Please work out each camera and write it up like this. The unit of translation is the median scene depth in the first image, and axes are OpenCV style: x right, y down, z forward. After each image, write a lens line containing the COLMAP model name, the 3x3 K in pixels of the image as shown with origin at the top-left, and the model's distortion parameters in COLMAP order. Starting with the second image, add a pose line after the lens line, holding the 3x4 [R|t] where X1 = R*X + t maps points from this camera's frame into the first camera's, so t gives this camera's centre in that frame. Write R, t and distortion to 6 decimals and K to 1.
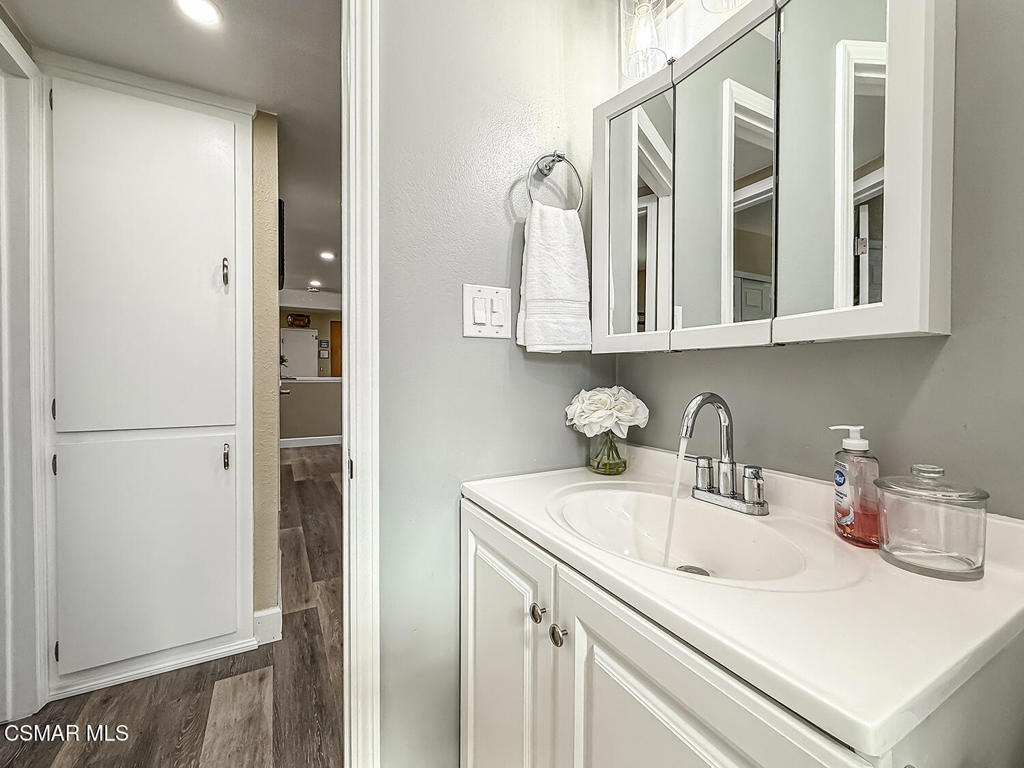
lens RADIAL K [[417.4, 0, 510.8], [0, 417.4, 379.9], [0, 0, 1]] dist [-0.001420, -0.000330]
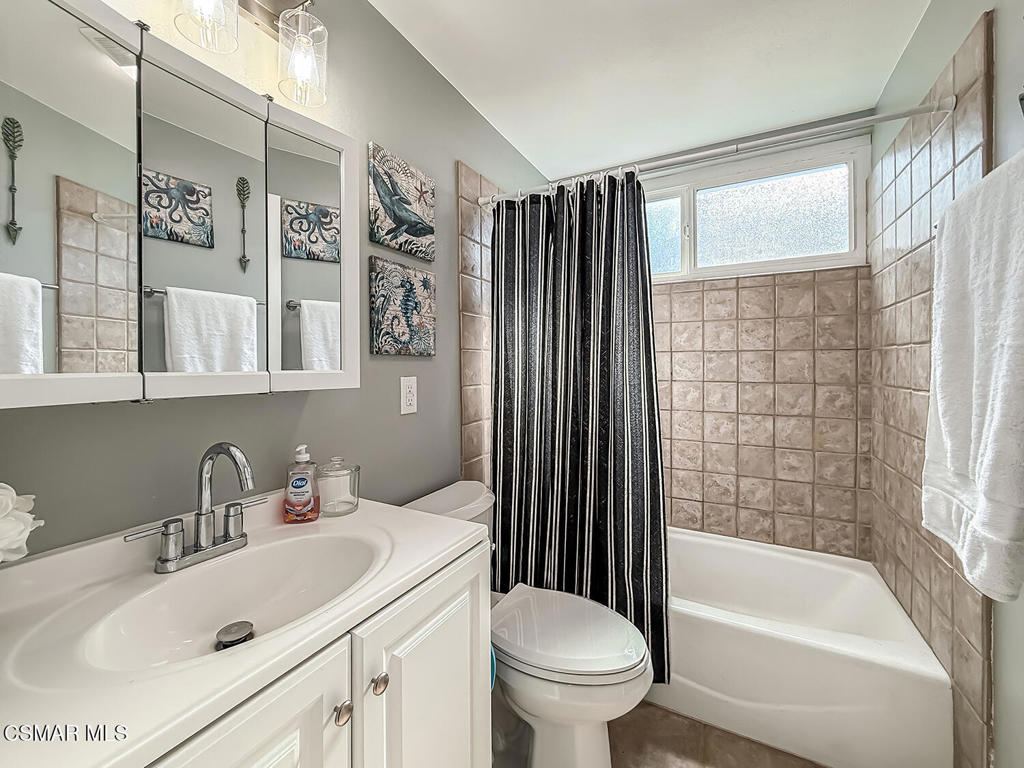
lens RADIAL K [[417.4, 0, 510.8], [0, 417.4, 379.9], [0, 0, 1]] dist [-0.001420, -0.000330]
pose [[-0.523473, -0.018090, 0.851850, -0.875601], [0.014882, 0.999428, 0.030369, -0.168148], [-0.851912, 0.028575, -0.522904, 1.153167]]
